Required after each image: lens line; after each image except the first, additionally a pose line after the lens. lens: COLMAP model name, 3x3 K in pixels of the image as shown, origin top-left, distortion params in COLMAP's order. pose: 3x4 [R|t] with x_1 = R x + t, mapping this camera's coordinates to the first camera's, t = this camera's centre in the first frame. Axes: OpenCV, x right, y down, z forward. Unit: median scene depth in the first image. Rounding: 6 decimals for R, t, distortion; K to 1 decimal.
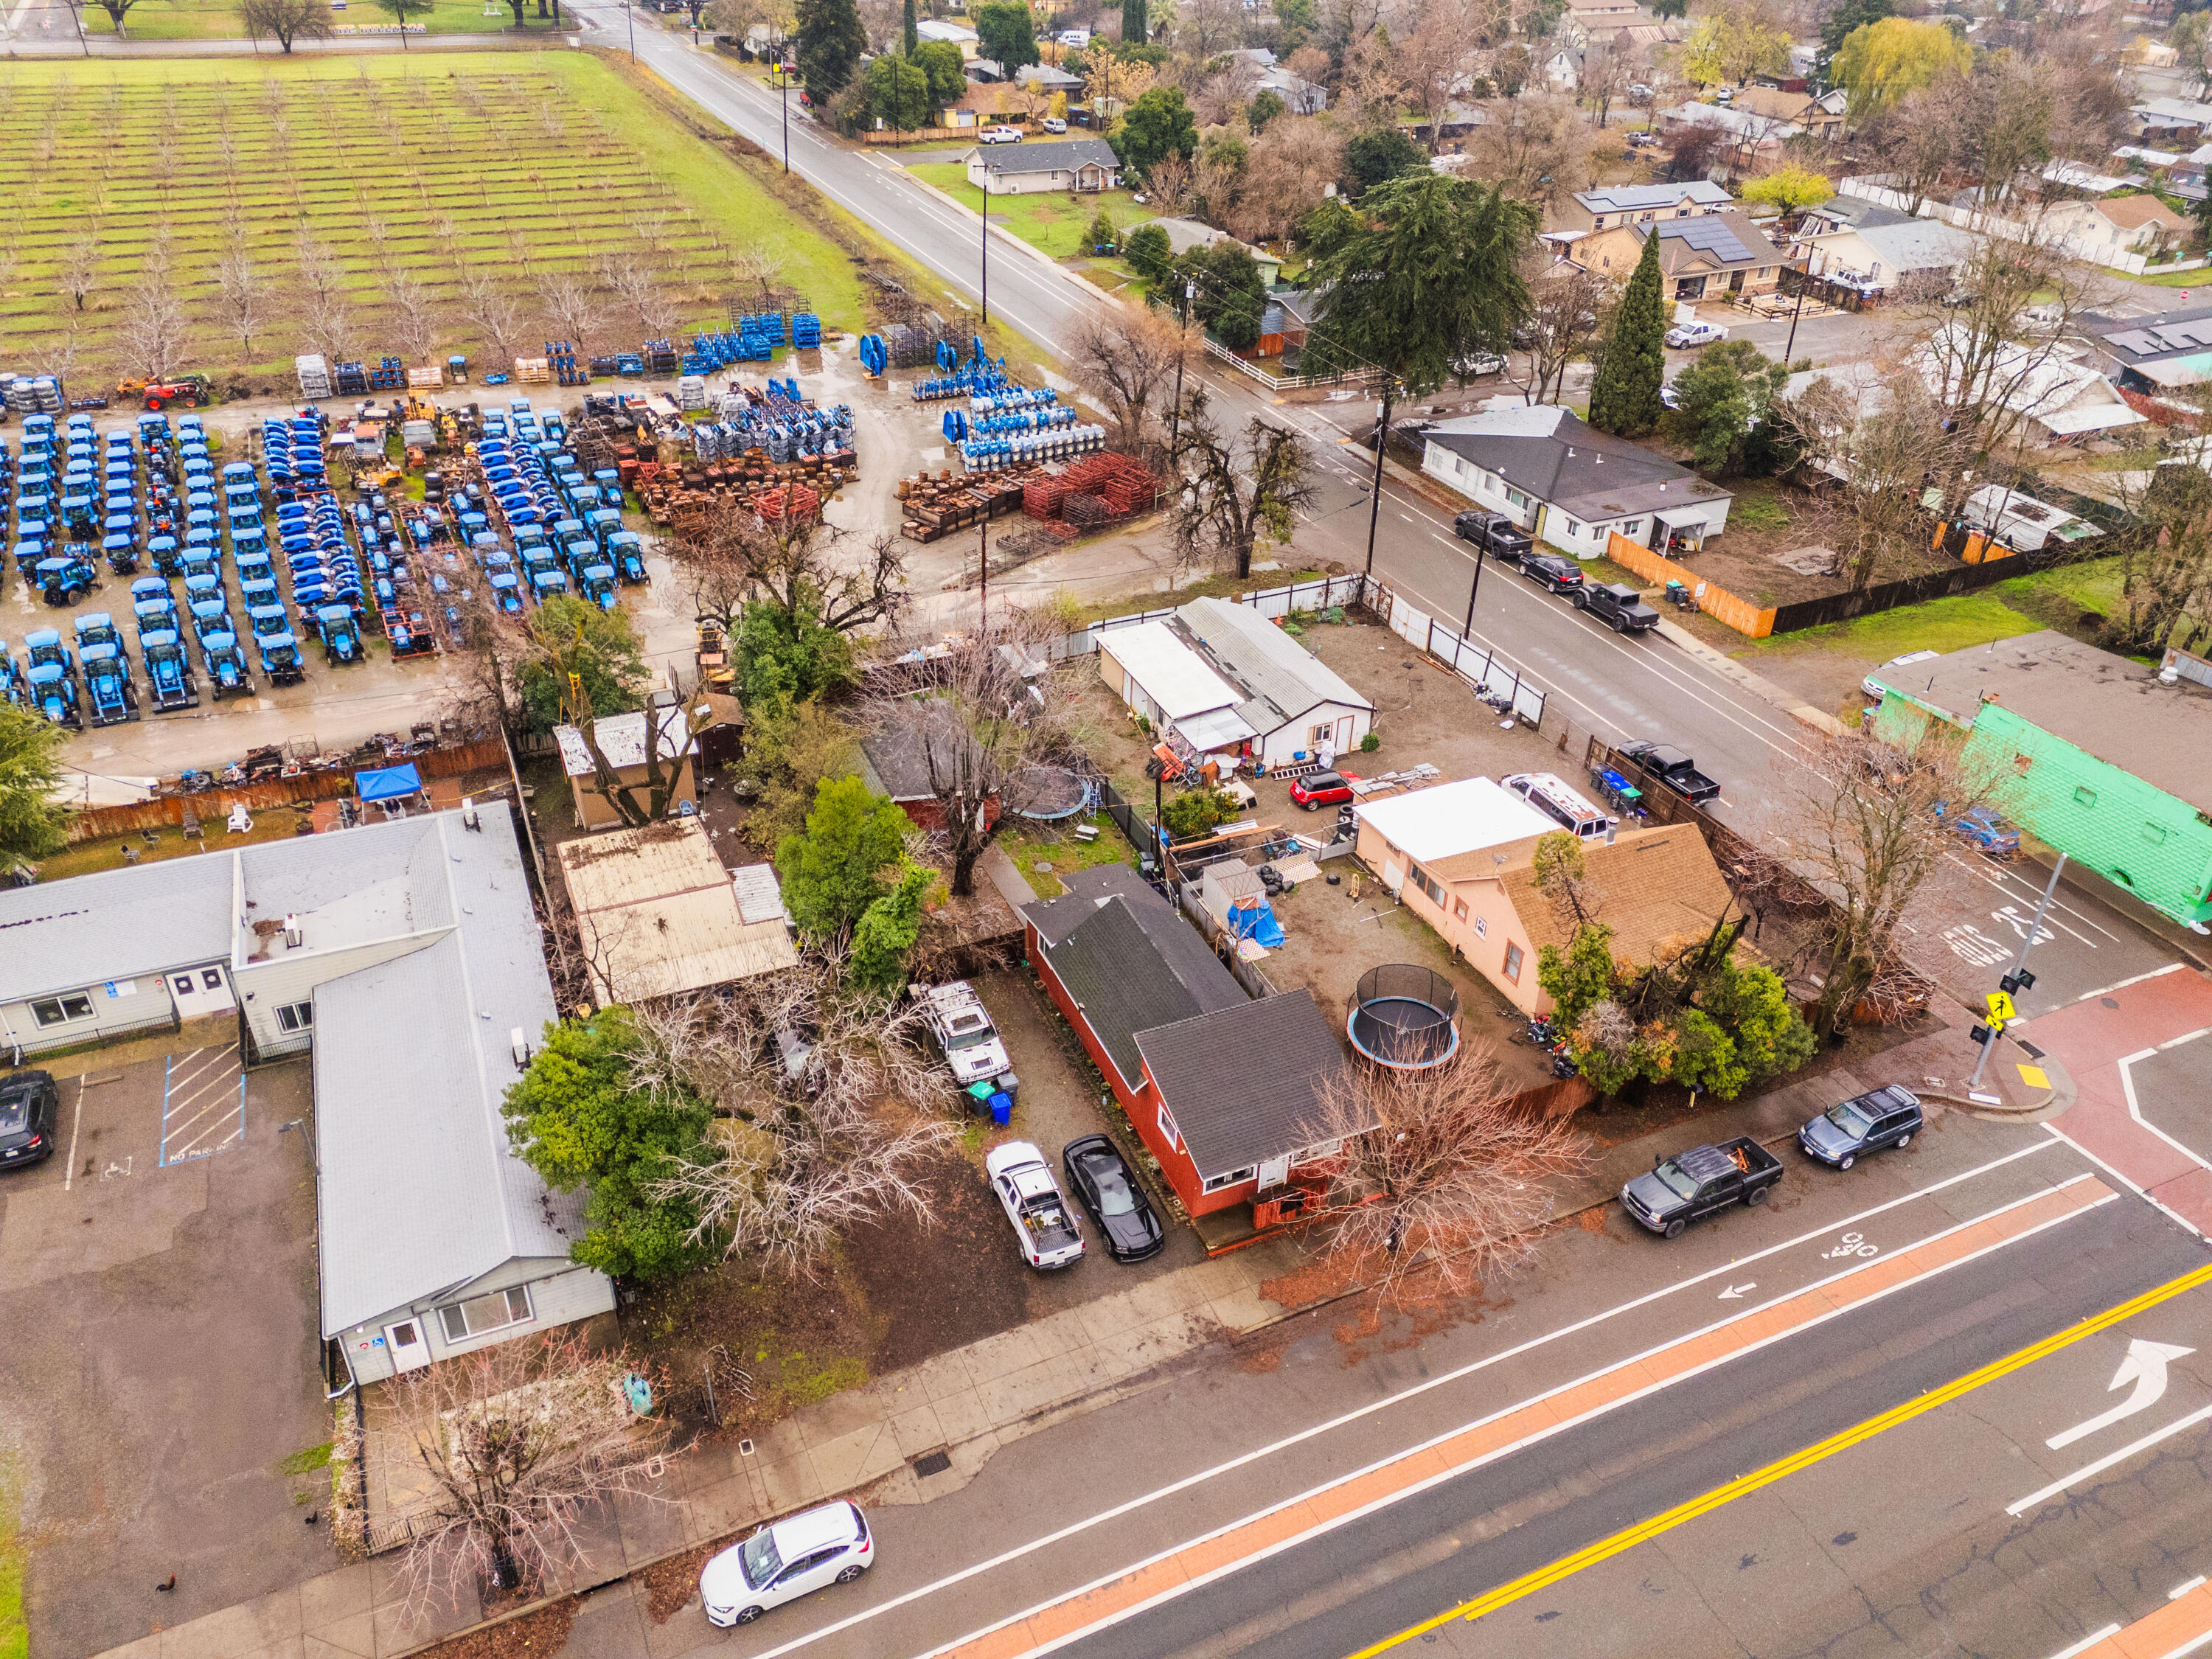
lens RADIAL K [[1612.1, 0, 1112.0], [0, 1612.1, 832.6], [0, 0, 1]] dist [0.081878, -0.081177]
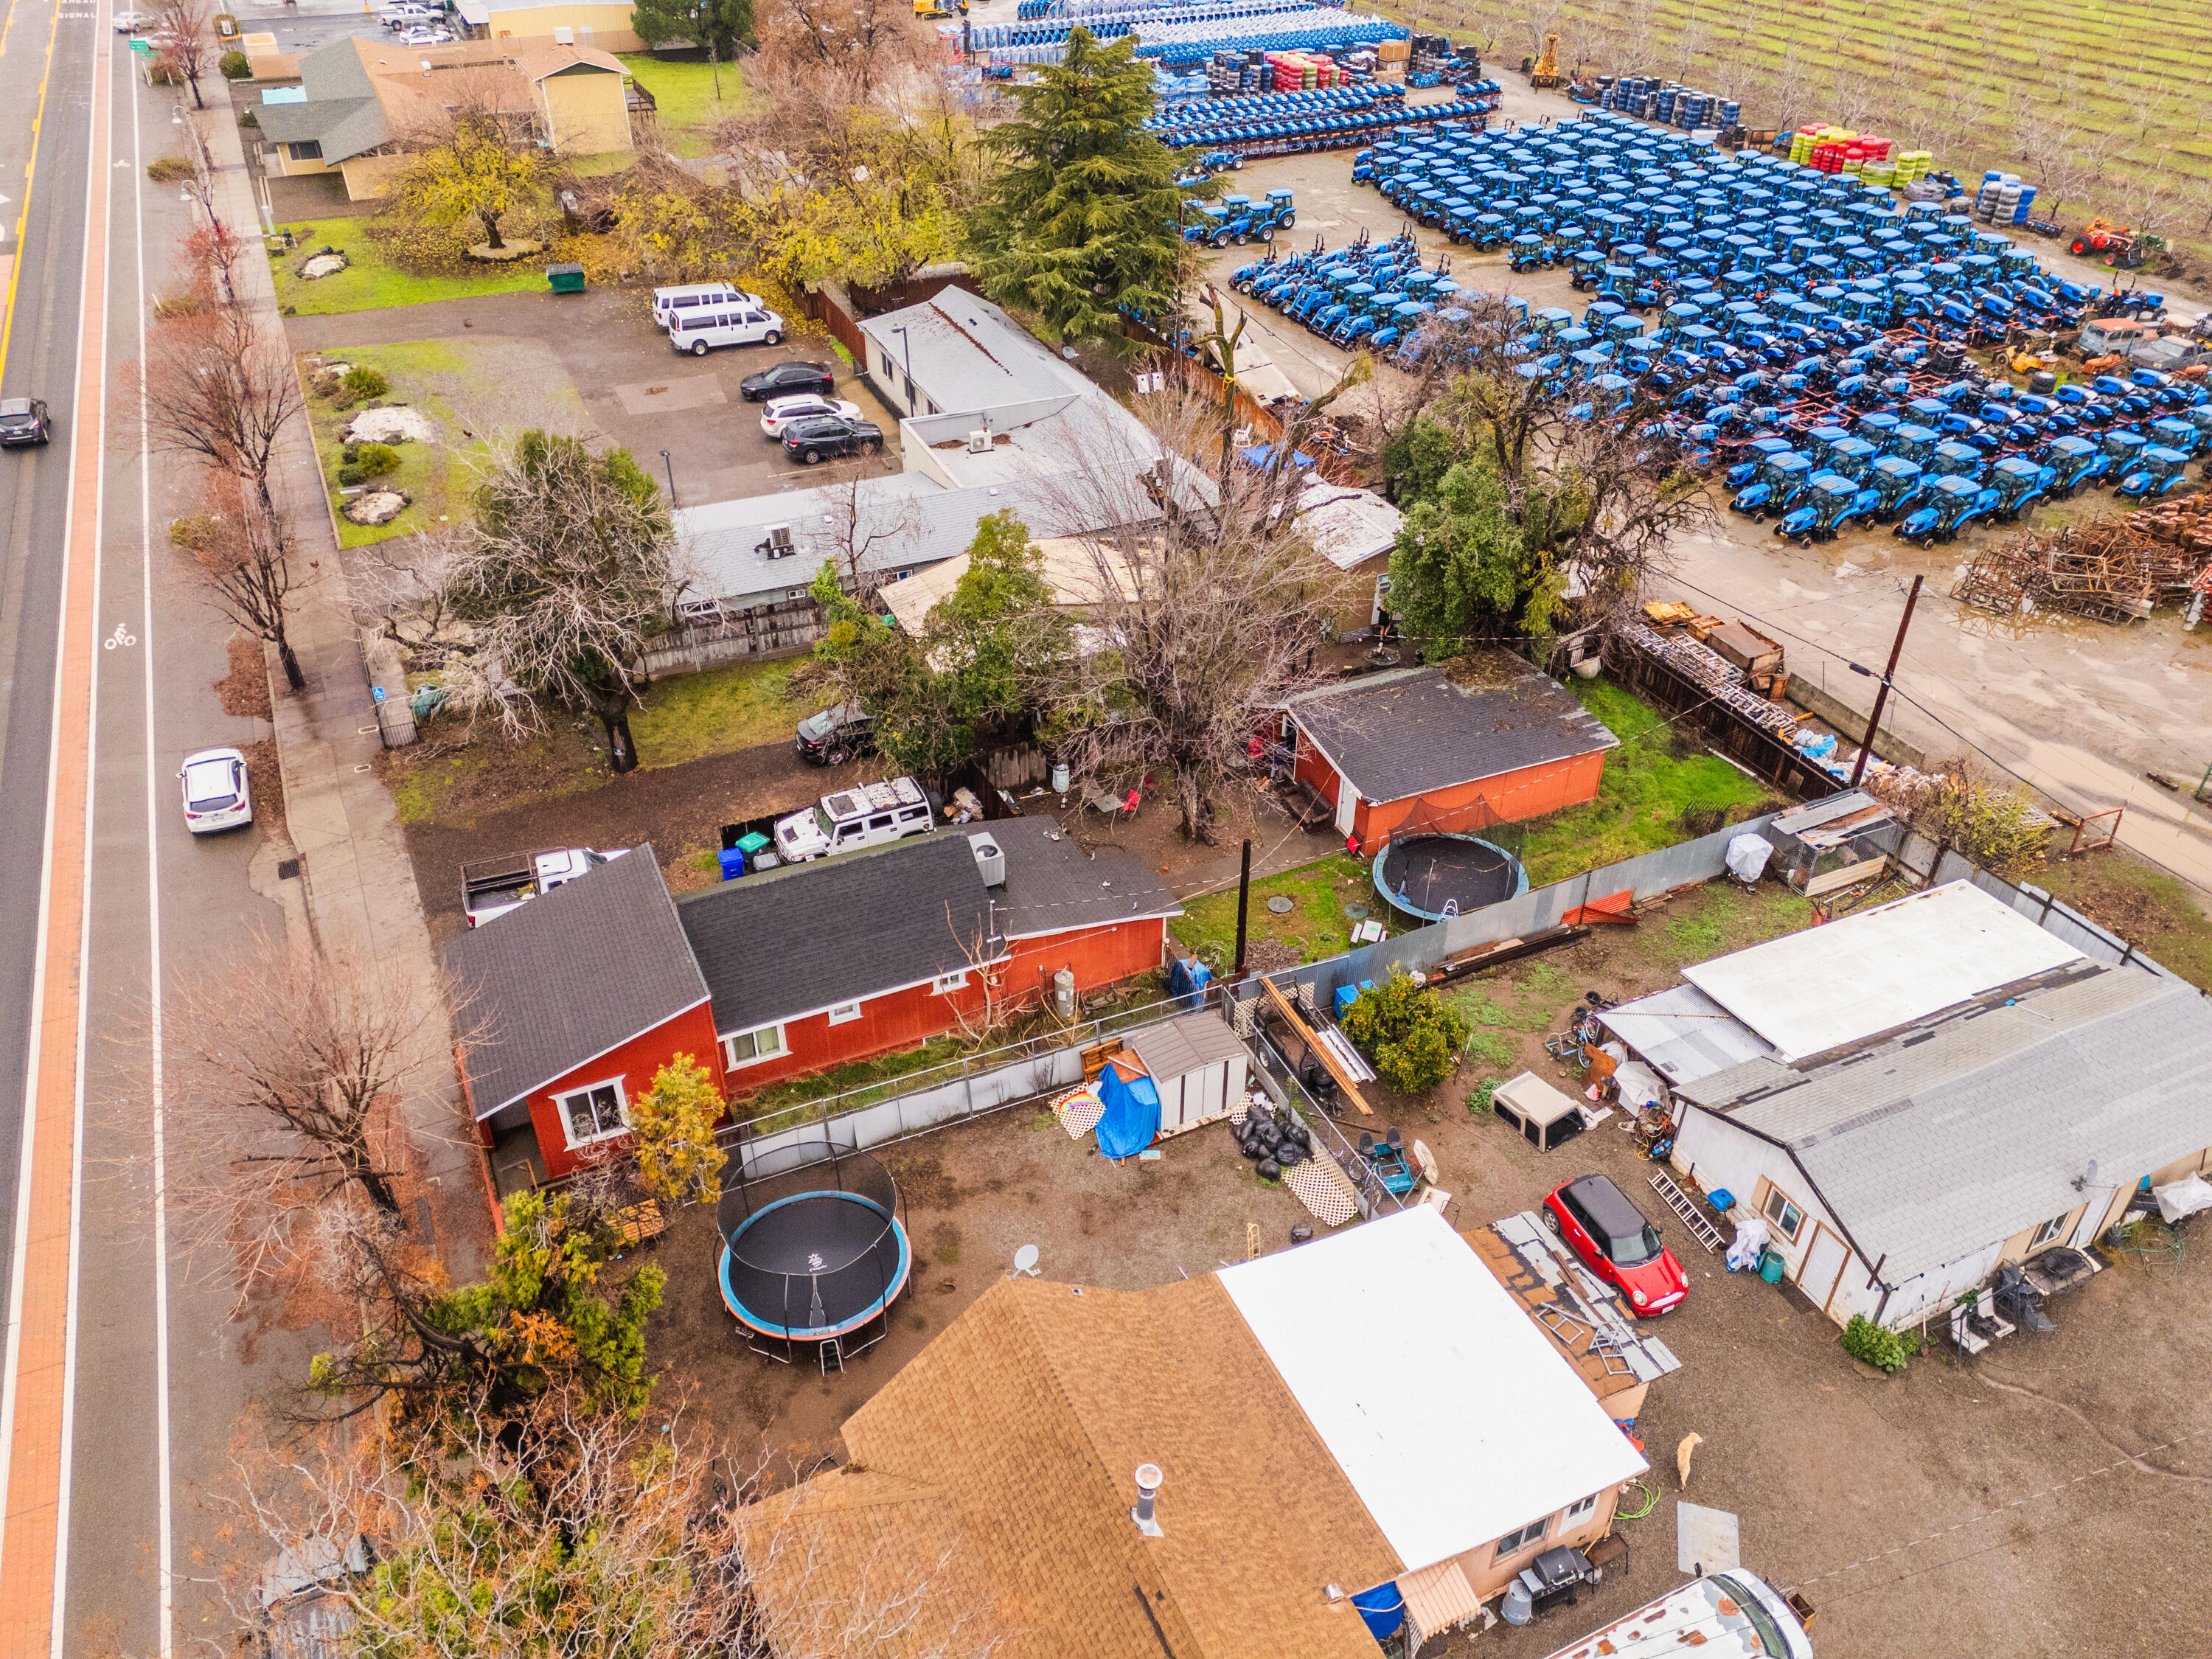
lens RADIAL K [[1612.1, 0, 1112.0], [0, 1612.1, 832.6], [0, 0, 1]] dist [0.081878, -0.081177]
pose [[0.010543, 0.560855, -0.827847, 0.512097], [-0.546120, 0.696745, 0.465080, -0.282288], [0.837640, 0.447201, 0.313640, 0.729902]]
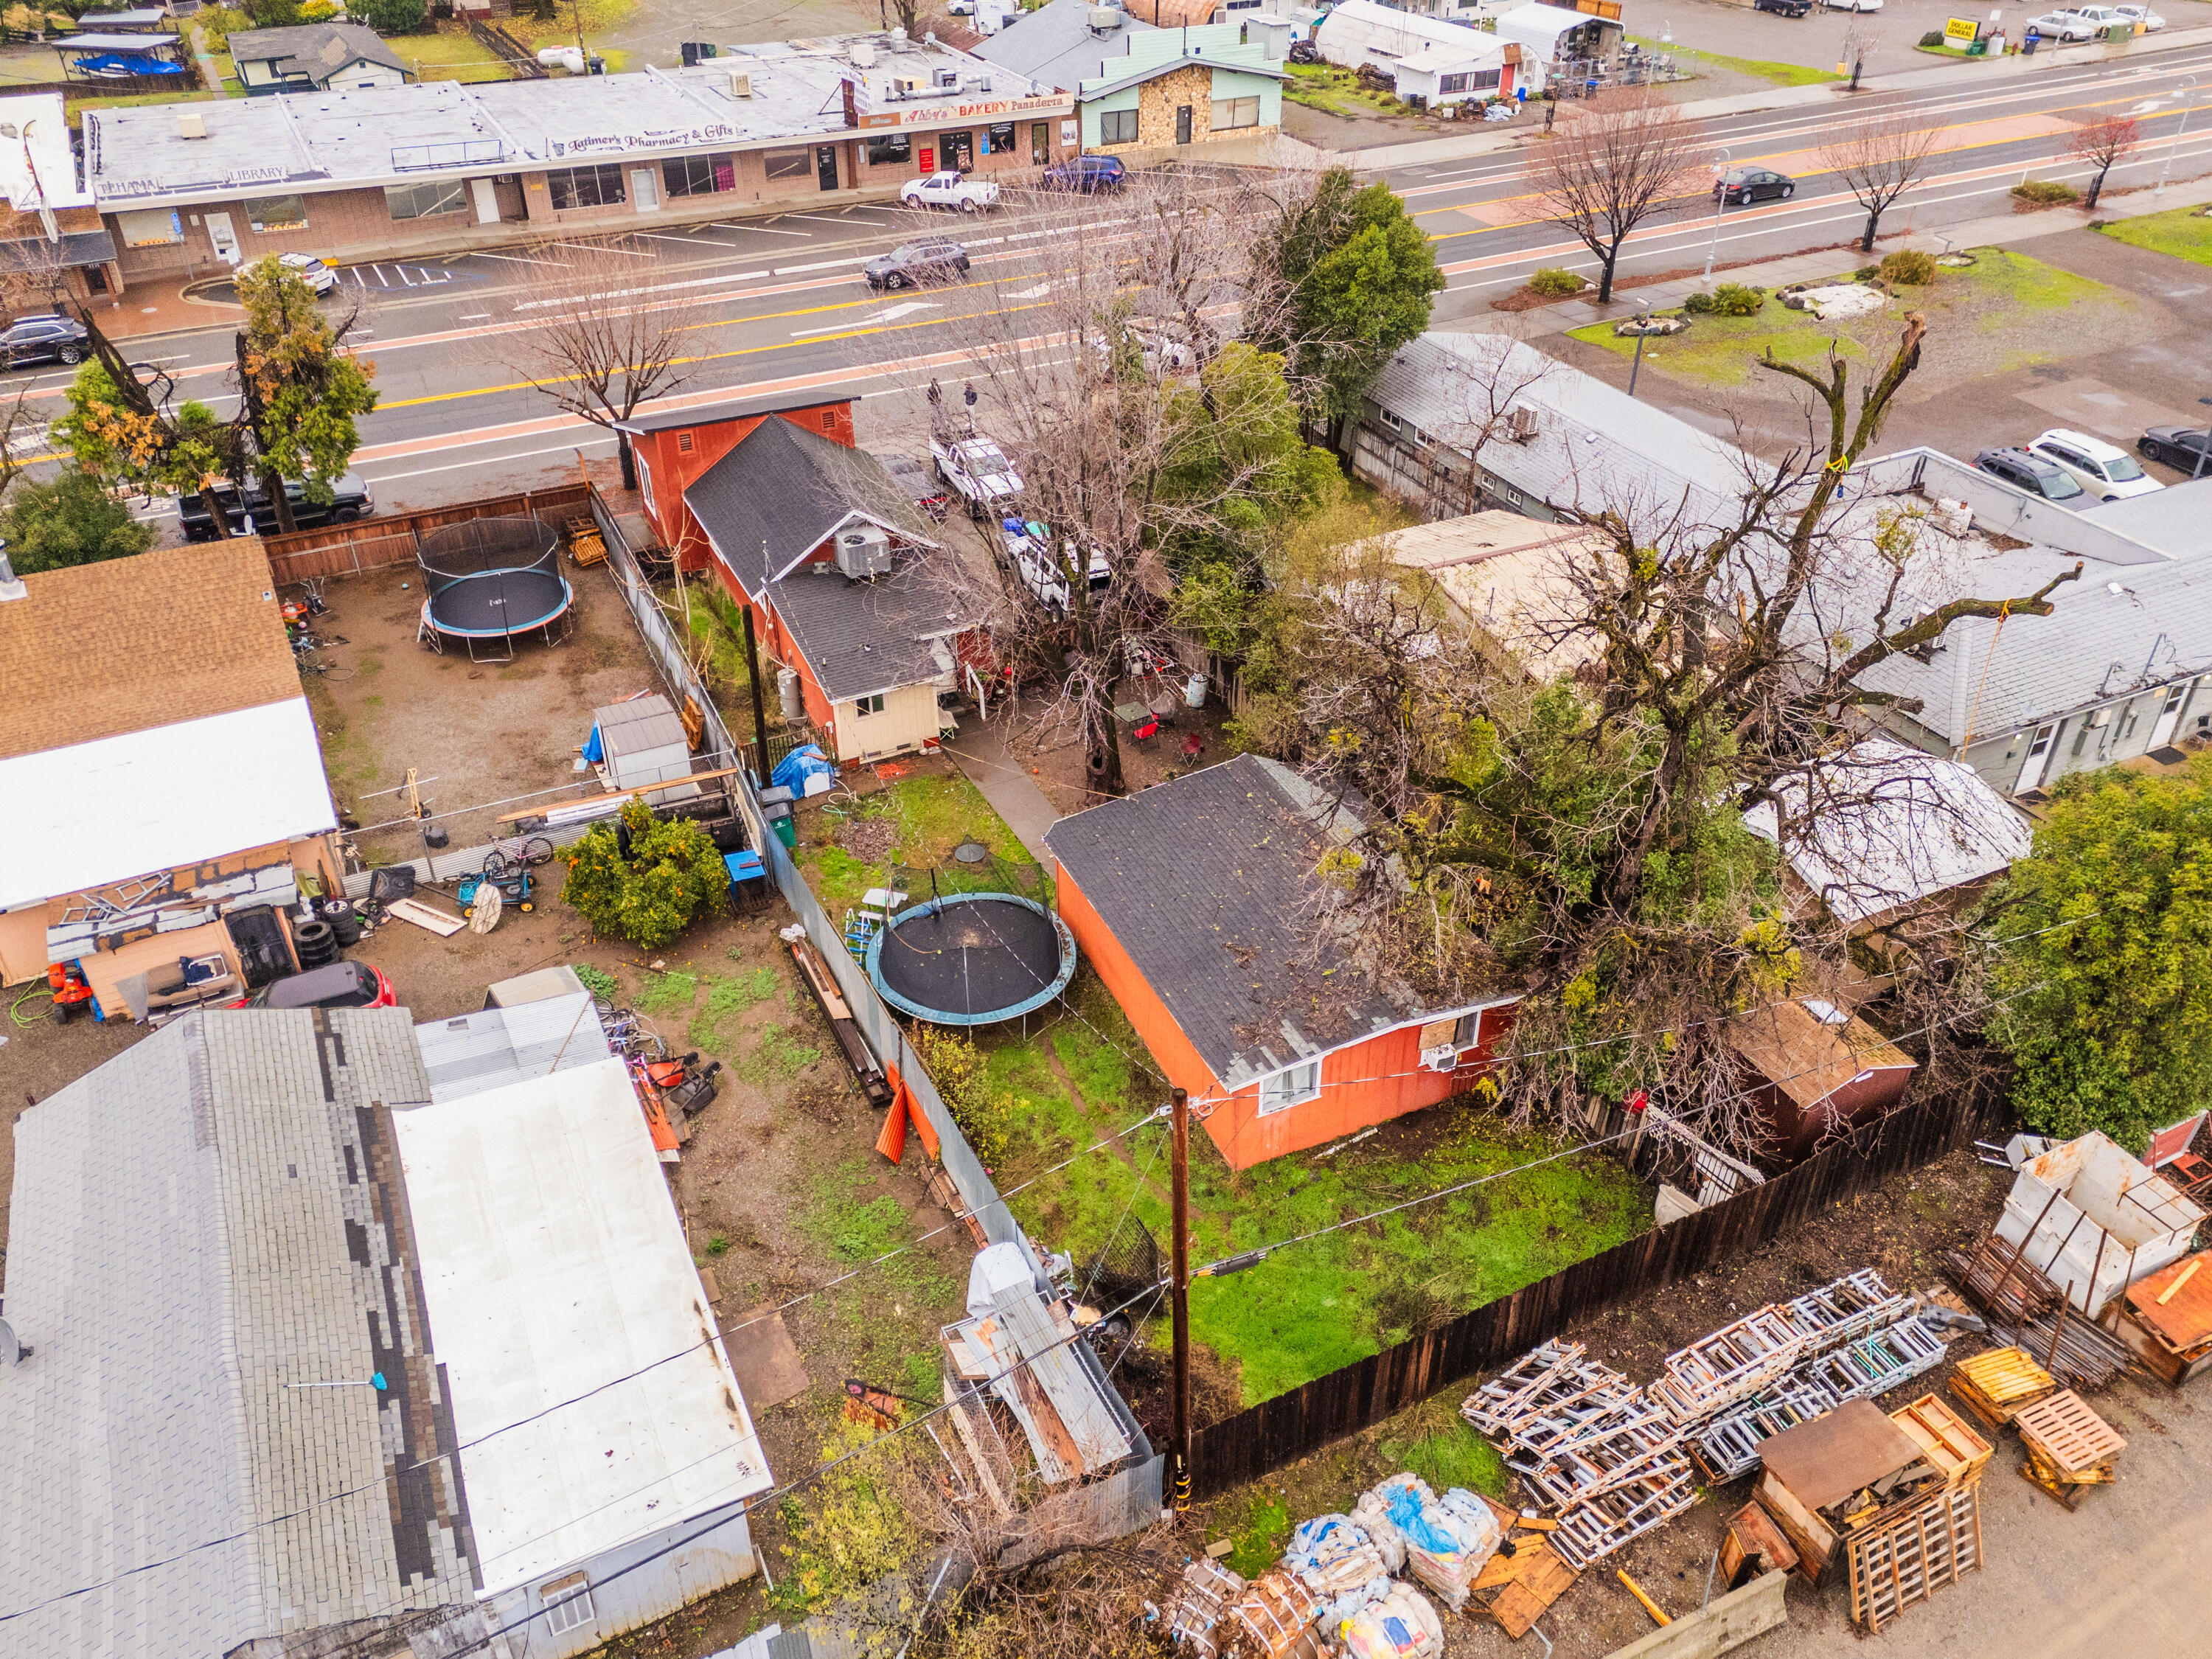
lens RADIAL K [[1670.0, 0, 1093.2], [0, 1670.0, 835.5], [0, 0, 1]] dist [0.101924, -0.094875]
pose [[-0.999370, -0.002989, -0.035358, -0.067086], [-0.033856, 0.378754, 0.924878, -0.519008], [0.010628, 0.925492, -0.378617, 1.236348]]
